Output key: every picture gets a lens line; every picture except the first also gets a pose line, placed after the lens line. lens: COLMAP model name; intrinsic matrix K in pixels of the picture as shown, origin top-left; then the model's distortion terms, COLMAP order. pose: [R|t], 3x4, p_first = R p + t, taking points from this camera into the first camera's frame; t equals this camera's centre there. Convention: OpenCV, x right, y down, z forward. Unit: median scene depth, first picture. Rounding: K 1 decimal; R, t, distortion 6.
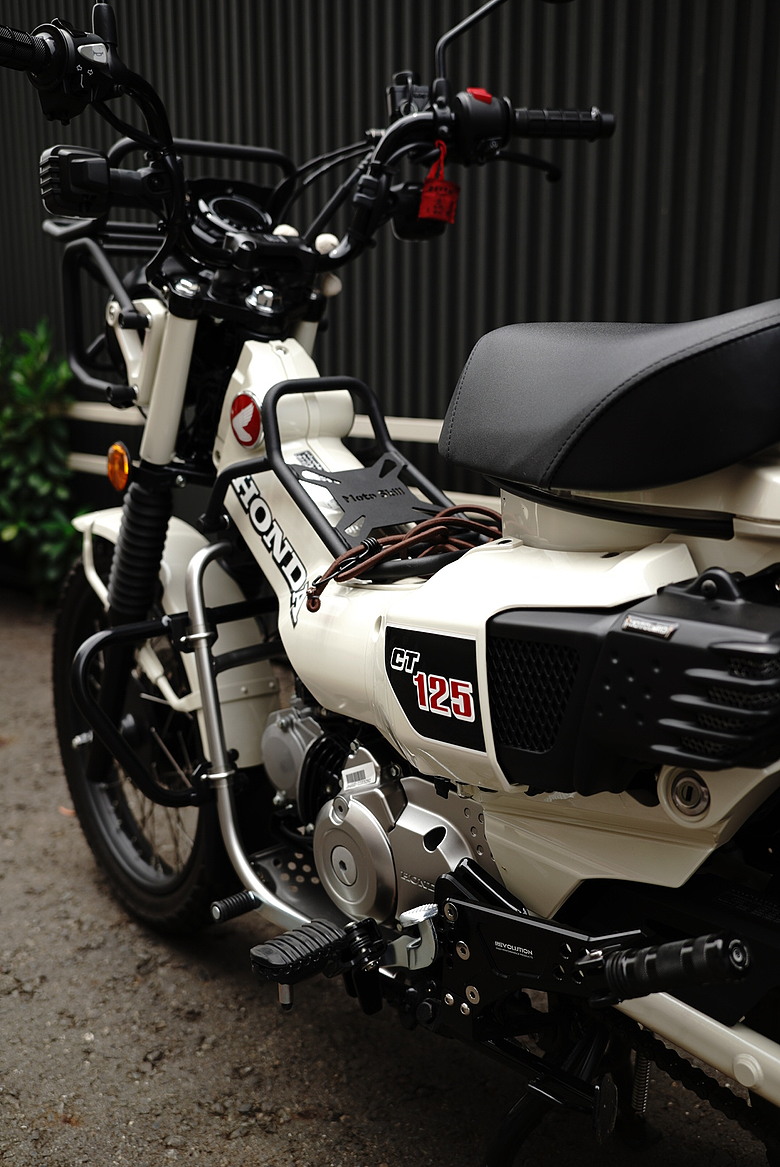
lens RADIAL K [[1203.9, 0, 390.0], [0, 1203.9, 583.5], [0, 0, 1]] dist [-0.013093, -0.010204]
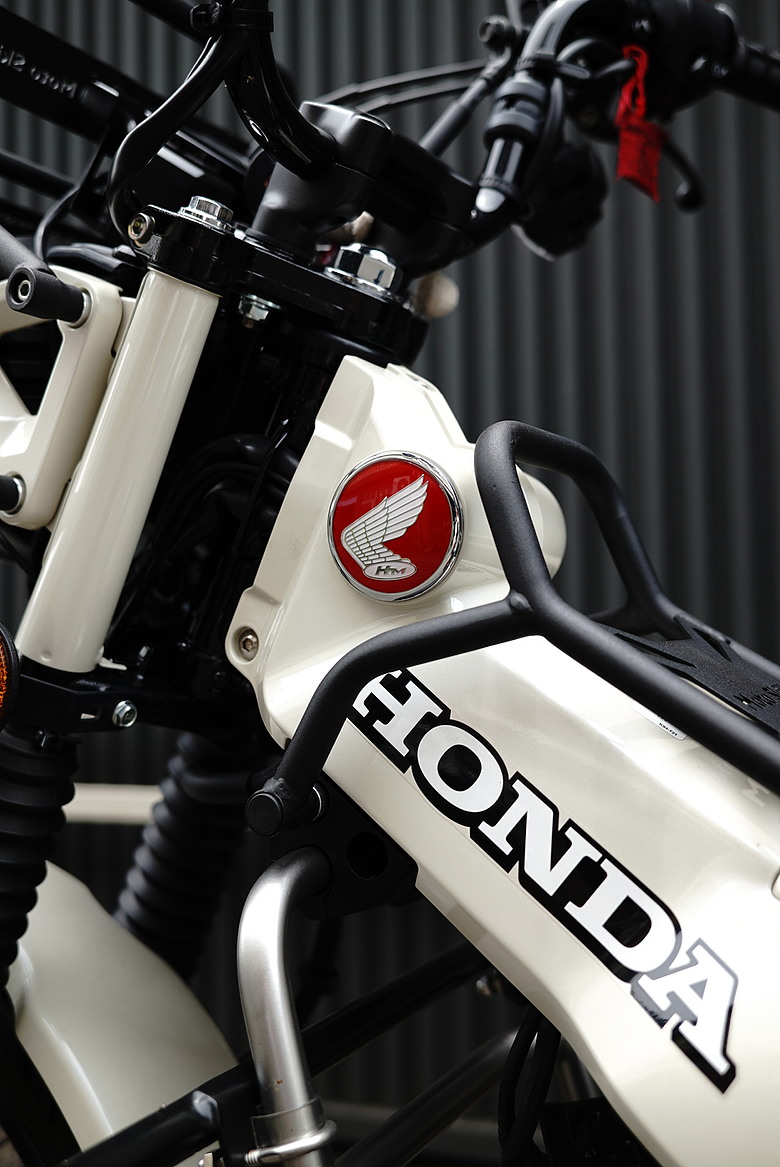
lens RADIAL K [[1203.9, 0, 390.0], [0, 1203.9, 583.5], [0, 0, 1]] dist [-0.013093, -0.010204]
pose [[0.924287, 0.005424, 0.381659, -0.267163], [0.095884, 0.964537, -0.245916, -0.022641], [-0.369458, 0.263892, 0.890989, 0.658862]]
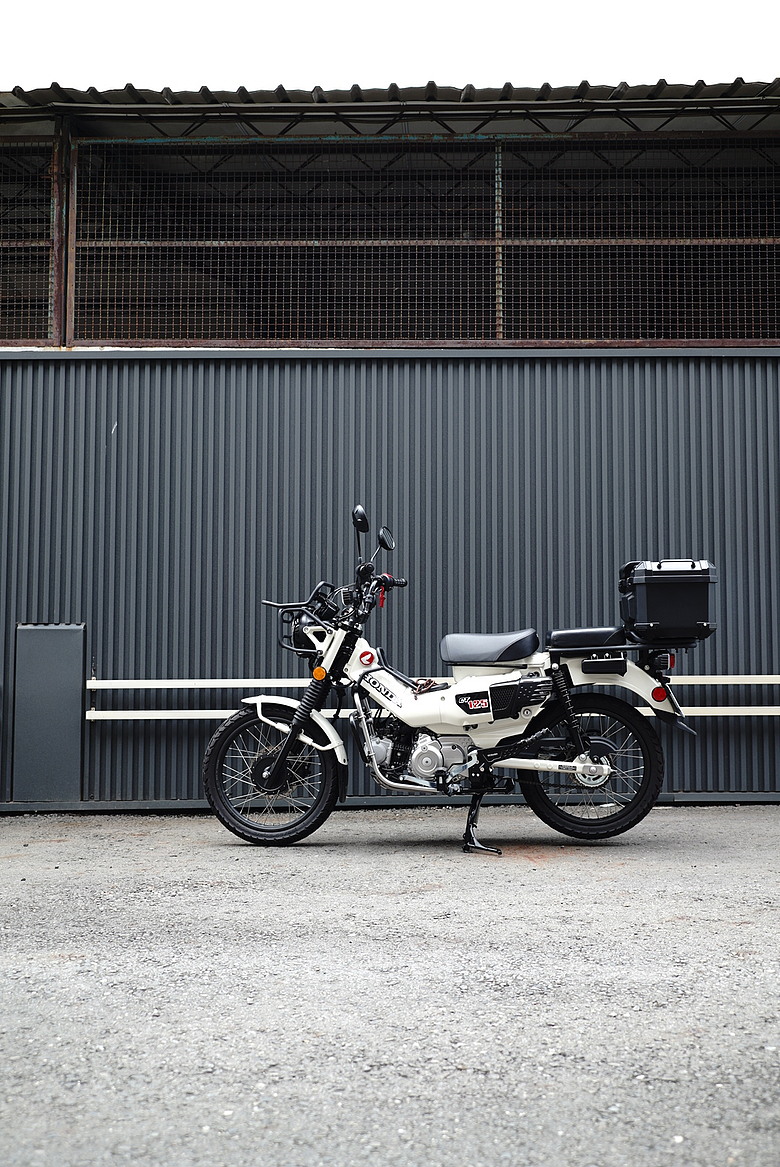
lens RADIAL K [[1203.9, 0, 390.0], [0, 1203.9, 583.5], [0, 0, 1]] dist [-0.013093, -0.010204]
pose [[0.720001, 0.040002, 0.692820, -2.667112], [0.145519, 0.967440, -0.207086, 0.424558], [-0.678545, 0.249921, 0.690736, -1.691065]]
